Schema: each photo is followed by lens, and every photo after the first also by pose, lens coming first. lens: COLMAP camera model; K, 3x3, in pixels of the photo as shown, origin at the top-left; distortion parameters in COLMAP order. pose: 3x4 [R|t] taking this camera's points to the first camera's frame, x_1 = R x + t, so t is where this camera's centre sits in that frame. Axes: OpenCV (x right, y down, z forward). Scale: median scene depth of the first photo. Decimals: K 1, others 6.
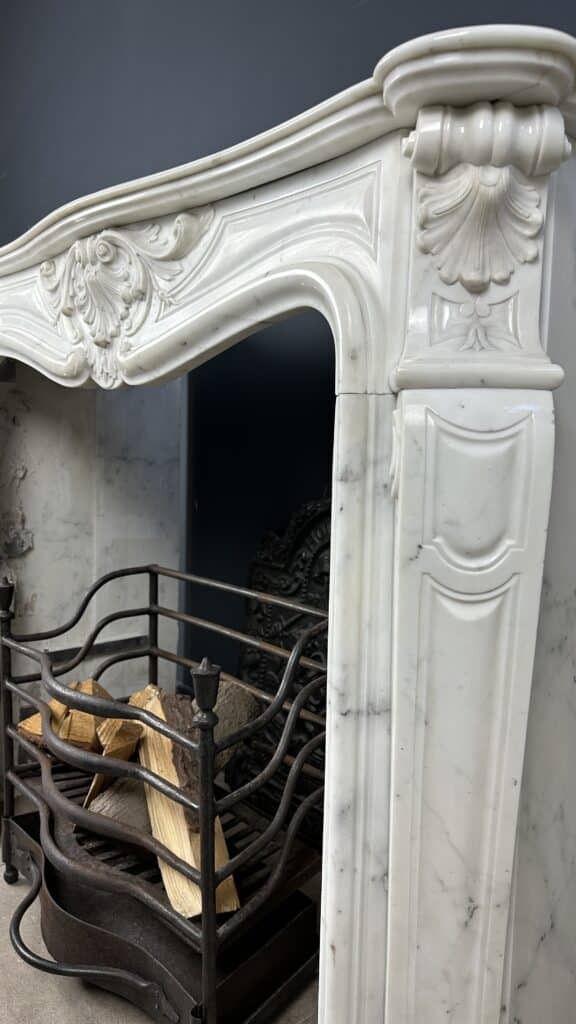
lens RADIAL K [[717.0, 0, 288.7], [0, 717.0, 515.9], [0, 0, 1]] dist [0.082306, -0.126908]
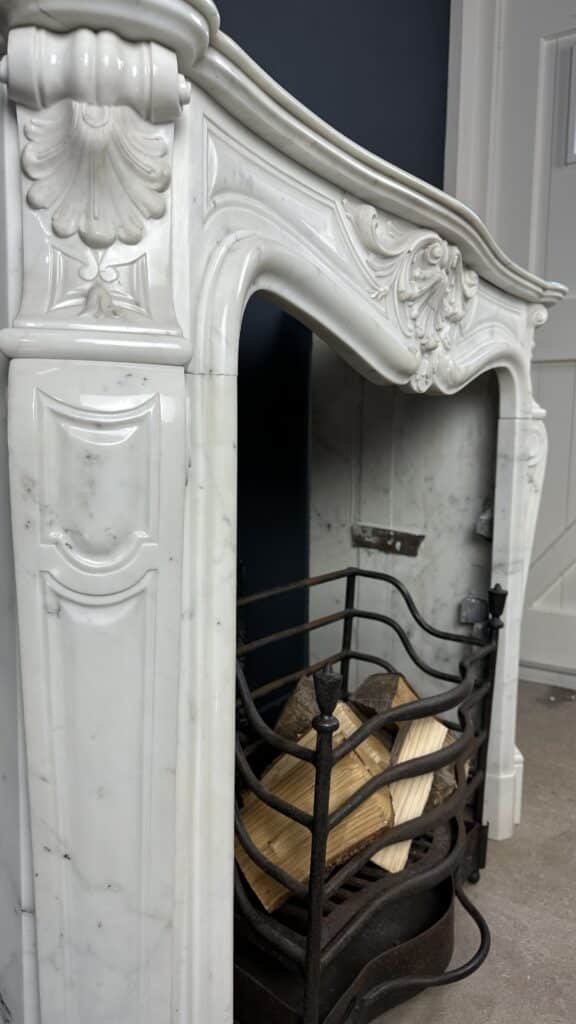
lens RADIAL K [[729.8, 0, 285.2], [0, 729.8, 516.5], [0, 0, 1]] dist [0.137131, -0.256875]
pose [[-0.239563, -0.132486, 0.961799, -1.871023], [0.068642, 0.985855, 0.152897, -0.271451], [-0.968451, 0.102648, -0.227080, 2.217016]]
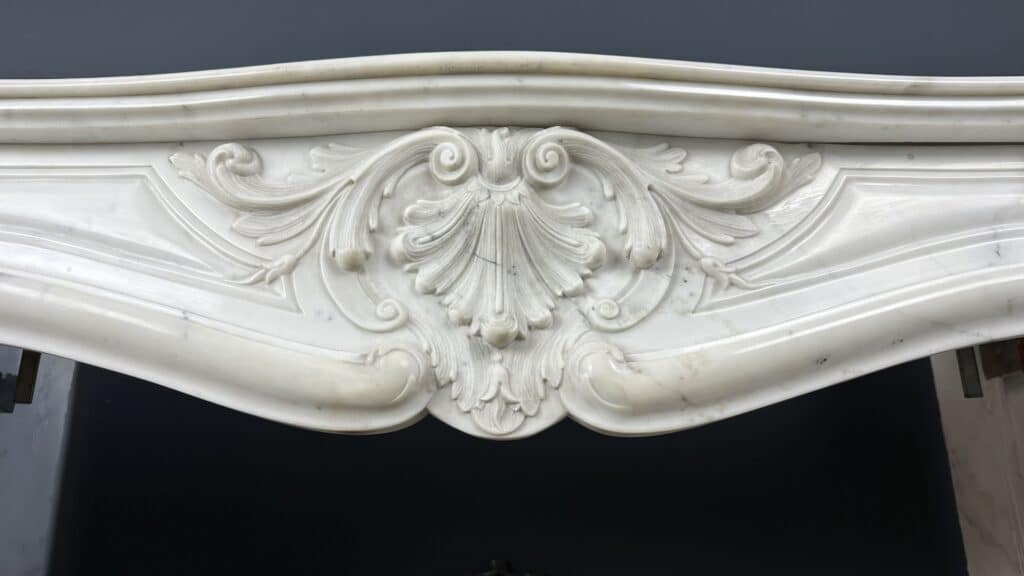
lens RADIAL K [[729.8, 0, 513.5], [0, 729.8, 294.3], [0, 0, 1]] dist [0.137131, -0.256875]
pose [[0.681357, 0.163072, 0.713555, -0.900994], [0.098518, 0.945564, -0.310167, -0.183822], [-0.725291, 0.281632, 0.628201, 1.062178]]
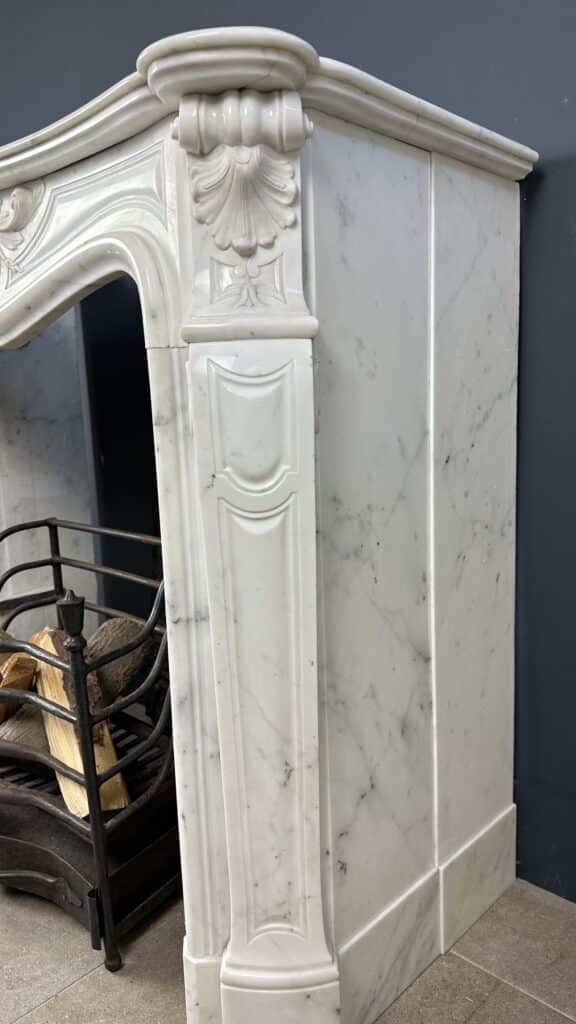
lens RADIAL K [[729.8, 0, 285.2], [0, 729.8, 516.5], [0, 0, 1]] dist [0.137131, -0.256875]
pose [[0.996573, -0.069959, 0.044137, 0.223472], [0.066926, 0.995519, 0.066805, 0.033554], [-0.048613, -0.063622, 0.996789, -0.209515]]
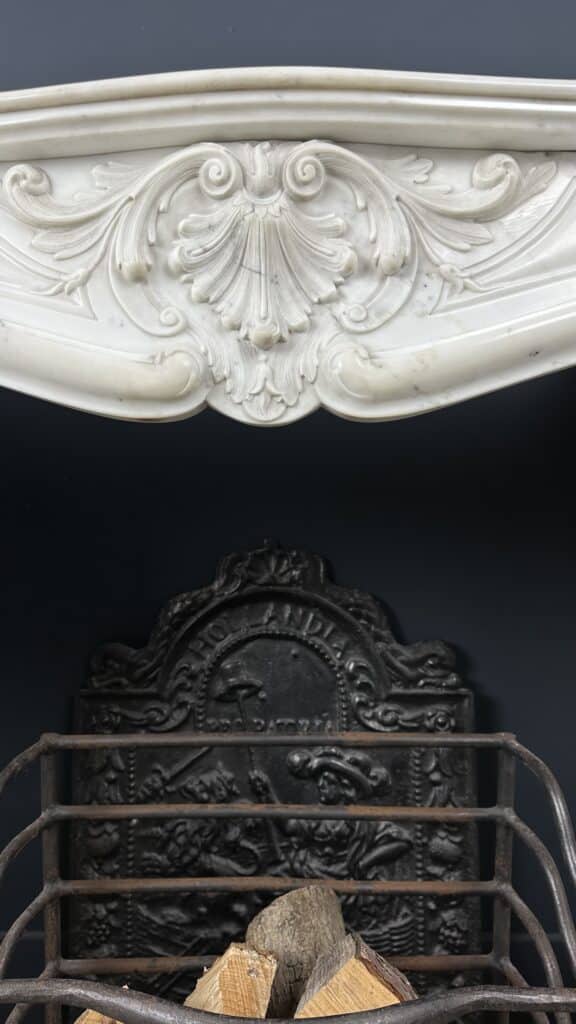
lens RADIAL K [[727.8, 0, 264.9], [0, 727.8, 513.0], [0, 0, 1]] dist [0.160865, -0.339548]
pose [[0.701418, -0.040889, 0.711577, -1.007740], [0.106137, 0.993214, -0.047549, -0.127062], [-0.704804, 0.108877, 0.700998, 0.957198]]
